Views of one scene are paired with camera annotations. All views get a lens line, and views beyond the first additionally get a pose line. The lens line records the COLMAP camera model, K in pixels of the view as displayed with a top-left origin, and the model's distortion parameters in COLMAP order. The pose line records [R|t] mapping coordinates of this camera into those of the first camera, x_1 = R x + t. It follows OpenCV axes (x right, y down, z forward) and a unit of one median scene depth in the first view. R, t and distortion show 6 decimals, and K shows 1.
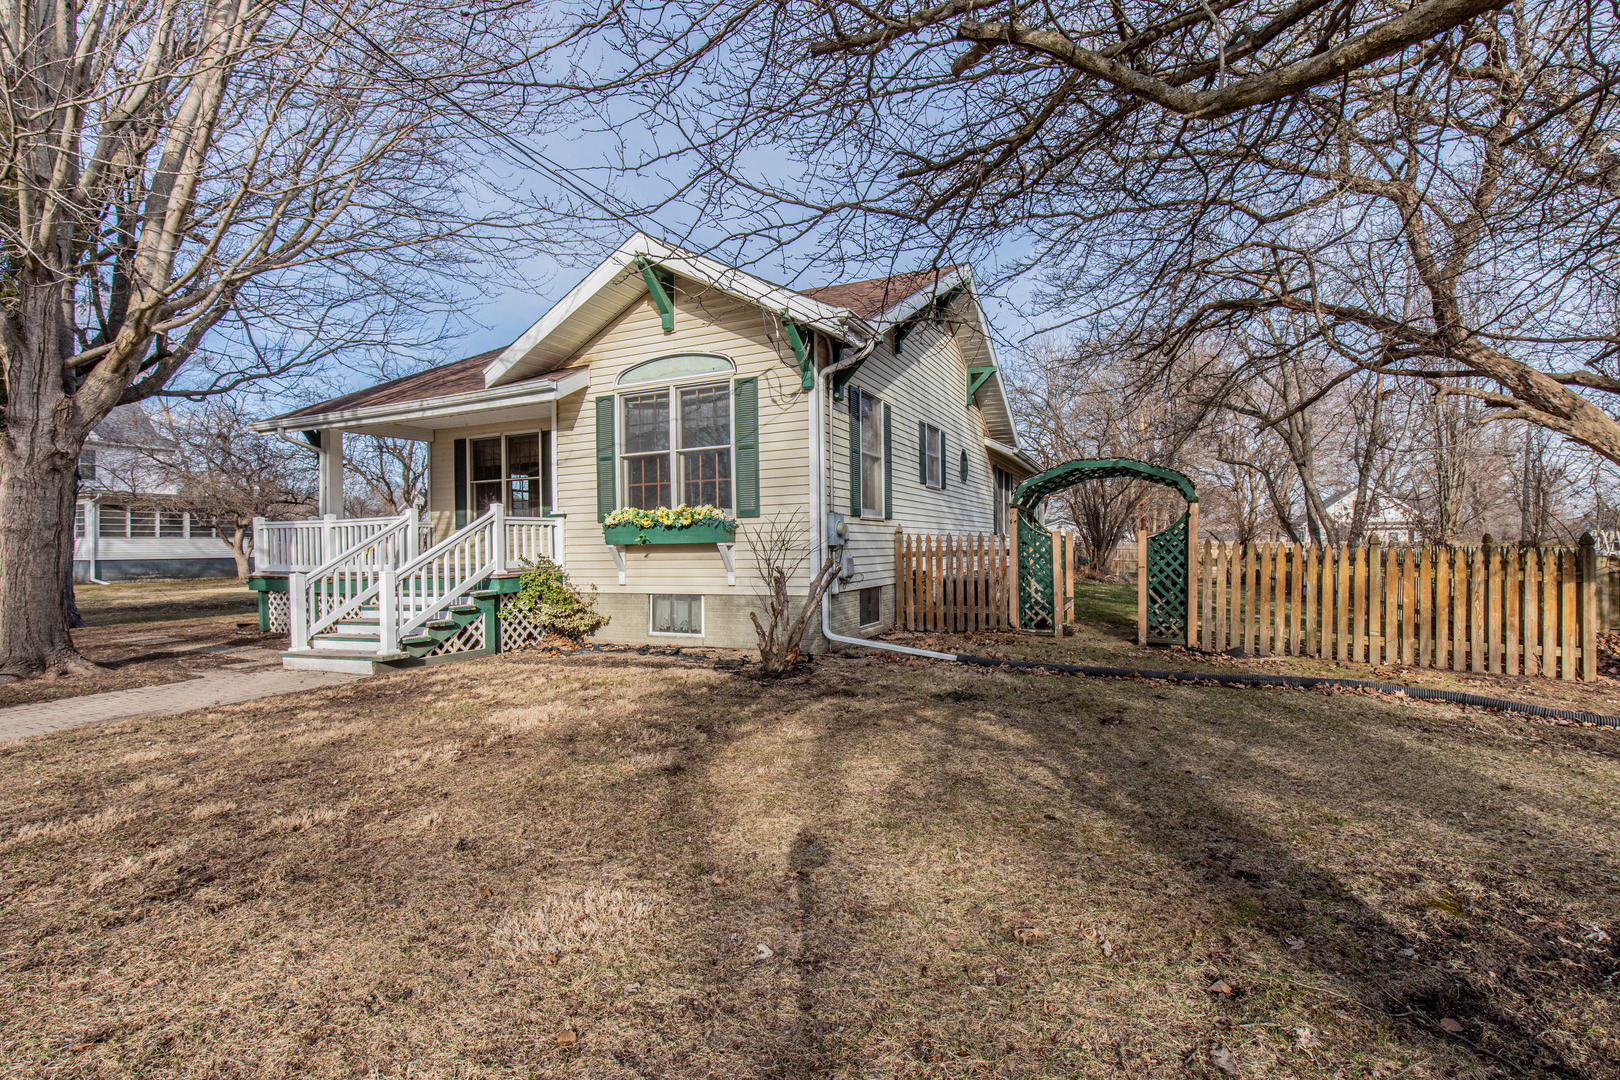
lens RADIAL K [[717.4, 0, 827.9], [0, 717.4, 541.6], [0, 0, 1]] dist [0.002779, -0.000713]
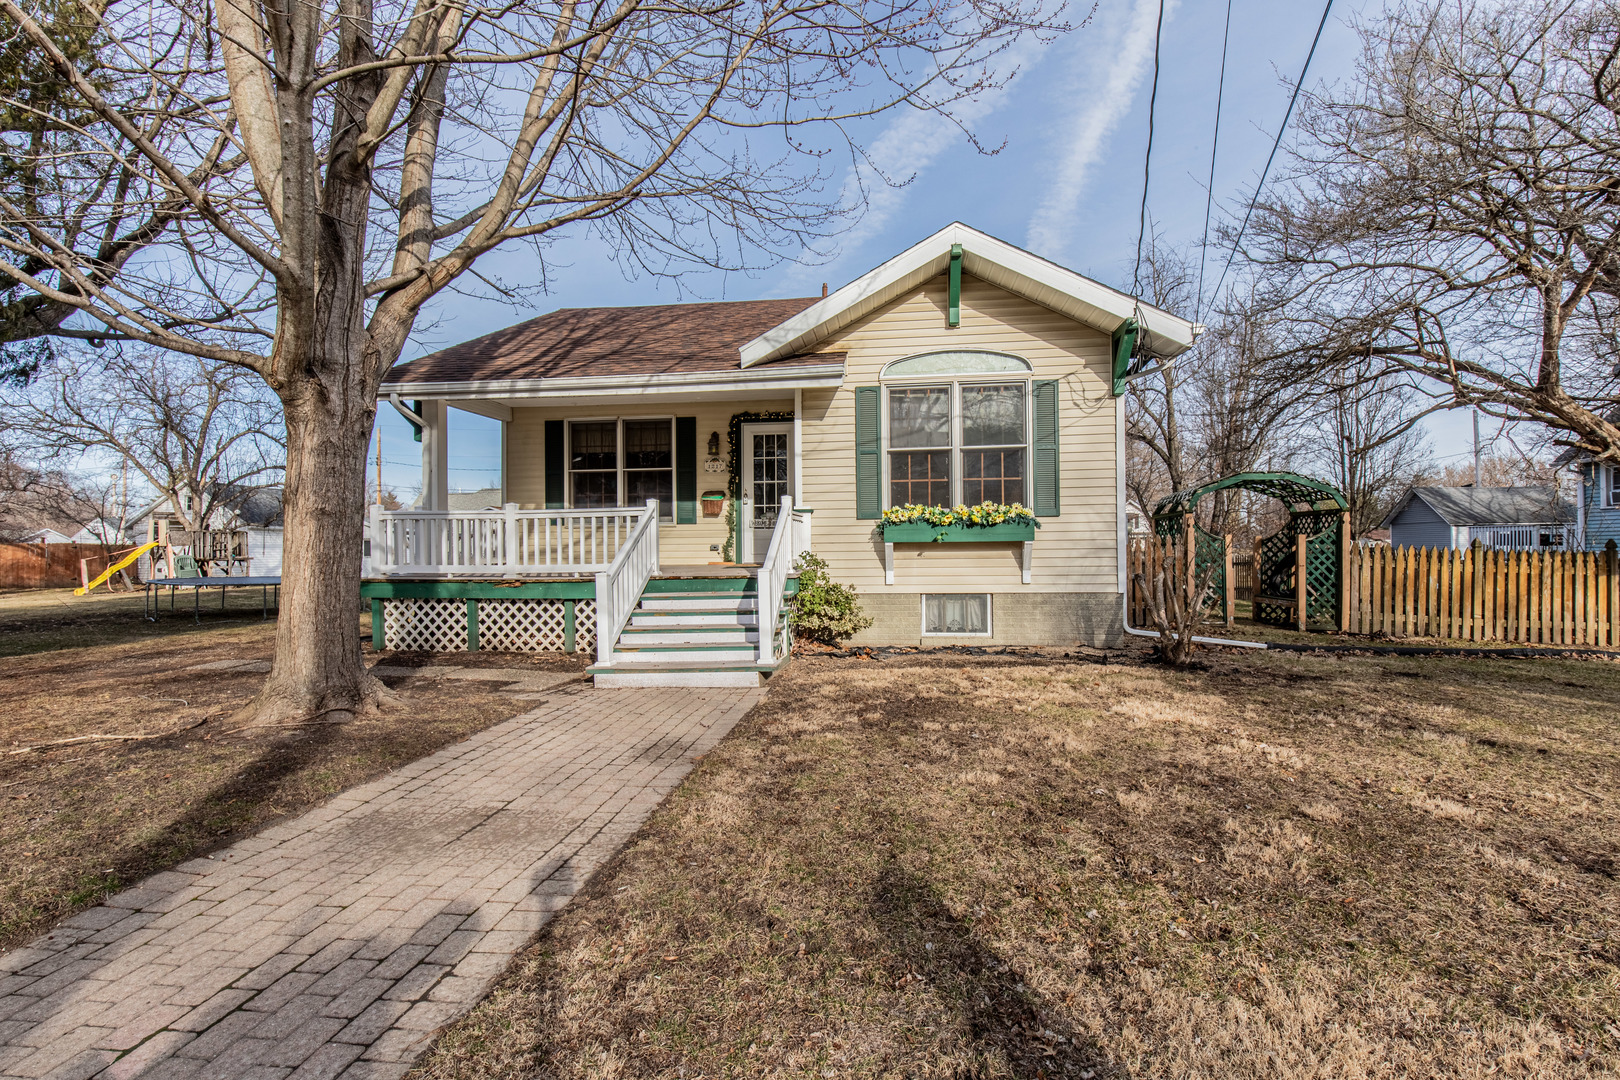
lens RADIAL K [[717.4, 0, 827.9], [0, 717.4, 541.6], [0, 0, 1]] dist [0.002779, -0.000713]
pose [[0.952439, 0.009433, 0.304583, -0.699892], [-0.006688, 0.999927, -0.010055, 0.013717], [-0.304656, 0.007540, 0.952433, 0.120390]]
